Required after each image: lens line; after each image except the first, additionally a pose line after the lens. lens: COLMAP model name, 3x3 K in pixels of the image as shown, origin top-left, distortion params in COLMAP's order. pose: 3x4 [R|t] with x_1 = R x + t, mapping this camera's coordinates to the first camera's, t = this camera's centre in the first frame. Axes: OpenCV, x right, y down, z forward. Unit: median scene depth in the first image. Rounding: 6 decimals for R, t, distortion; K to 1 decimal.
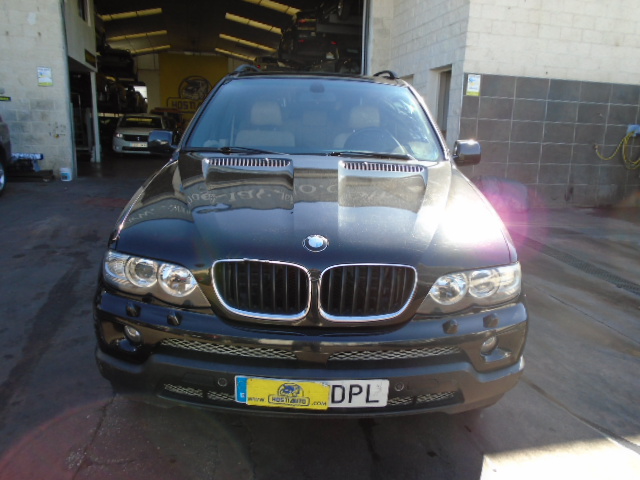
lens RADIAL K [[488.1, 0, 320.0], [0, 488.1, 240.0], [0, 0, 1]] dist [-0.008050, 0.001463]
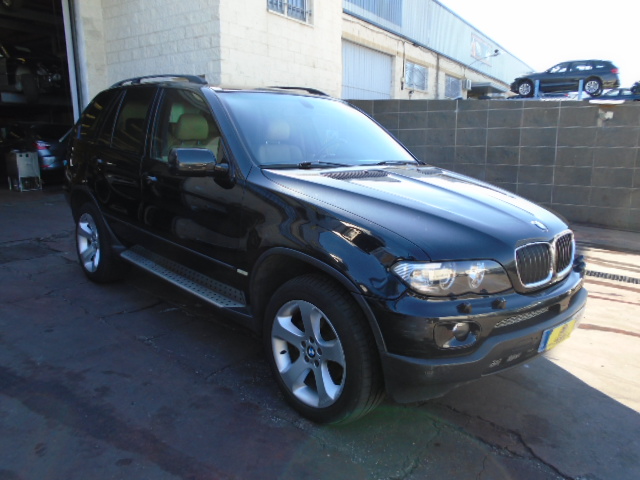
lens RADIAL K [[490.5, 0, 319.8], [0, 490.5, 236.9], [0, 0, 1]] dist [-0.006445, 0.001493]
pose [[0.743201, -0.156902, 0.650411, -0.478160], [0.168804, 0.984638, 0.044642, -0.044312], [-0.647424, 0.076614, 0.758269, 0.124977]]
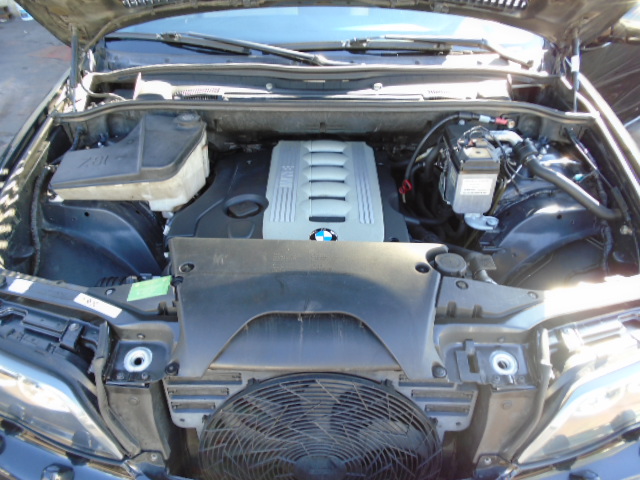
lens RADIAL K [[490.5, 0, 319.8], [0, 490.5, 236.9], [0, 0, 1]] dist [-0.006445, 0.001493]
pose [[0.999007, -0.015546, -0.041751, 0.004137], [0.029045, 0.937876, 0.345753, -0.089314], [0.033783, -0.346622, 0.937396, 0.209224]]
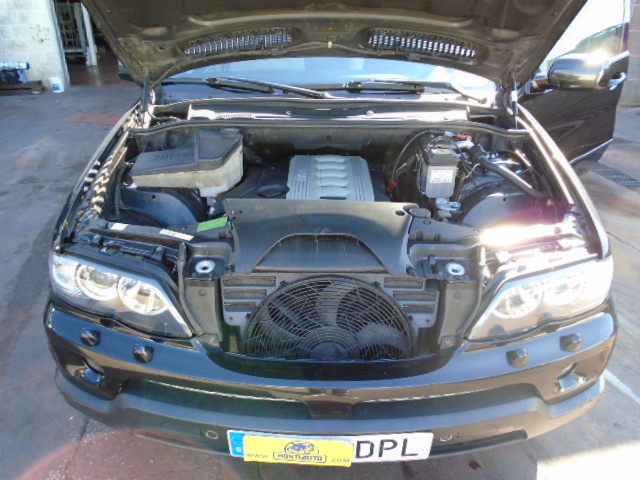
lens RADIAL K [[490.5, 0, 319.8], [0, 490.5, 236.9], [0, 0, 1]] dist [-0.006445, 0.001493]
pose [[0.999178, -0.018021, -0.036306, 0.000381], [0.025023, 0.978912, 0.202743, -0.054152], [0.031887, -0.203485, 0.978559, 0.107993]]
